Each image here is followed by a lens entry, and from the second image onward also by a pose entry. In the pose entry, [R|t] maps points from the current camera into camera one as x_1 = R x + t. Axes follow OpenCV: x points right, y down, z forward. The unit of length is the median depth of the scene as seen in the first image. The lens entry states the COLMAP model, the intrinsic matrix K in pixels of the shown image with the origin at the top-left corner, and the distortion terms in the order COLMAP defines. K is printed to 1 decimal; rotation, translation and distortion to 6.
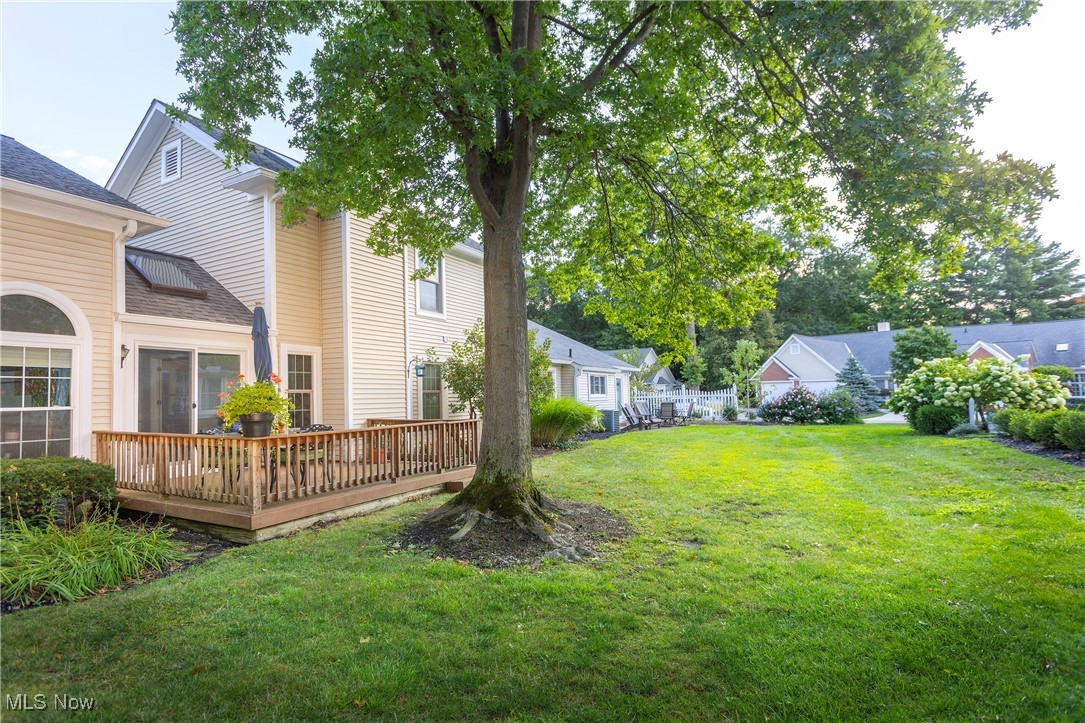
lens RADIAL K [[515.5, 0, 537.3], [0, 515.5, 362.8], [0, 0, 1]] dist [-0.000787, -0.000232]
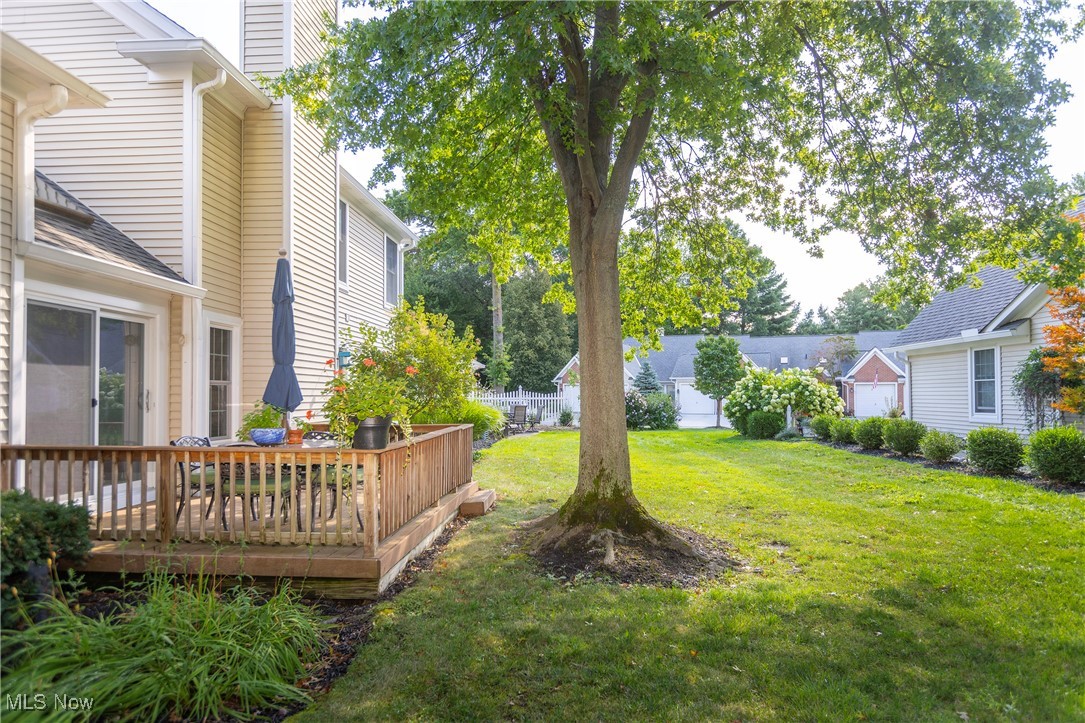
lens RADIAL K [[634.1, 0, 540.4], [0, 634.1, 370.4], [0, 0, 1]] dist [0.002294, -0.002981]
pose [[0.892749, 0.036912, 0.449040, -0.236345], [-0.046965, 0.998833, 0.011265, 0.004837], [-0.448100, -0.031146, 0.893441, 0.037304]]
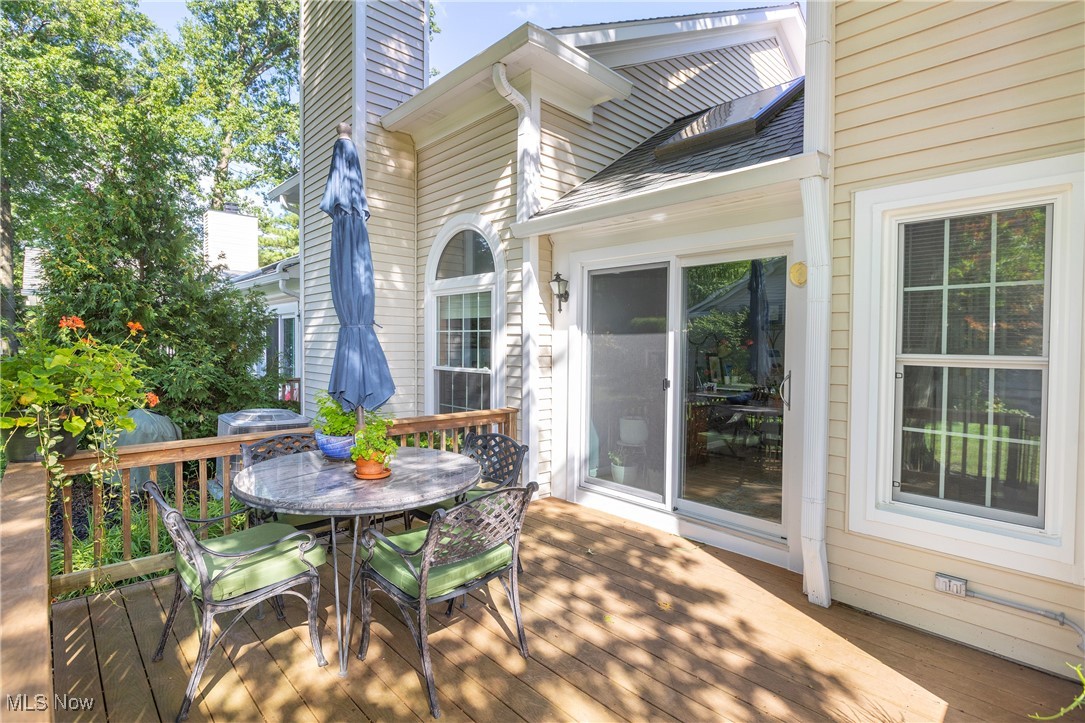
lens RADIAL K [[515.5, 0, 539.6], [0, 515.5, 360.8], [0, 0, 1]] dist [-0.000787, -0.000232]
pose [[-0.275710, 0.045447, -0.960166, -0.081659], [0.051875, 0.998130, 0.032348, 0.018565], [0.959840, -0.040890, -0.277552, 0.453250]]
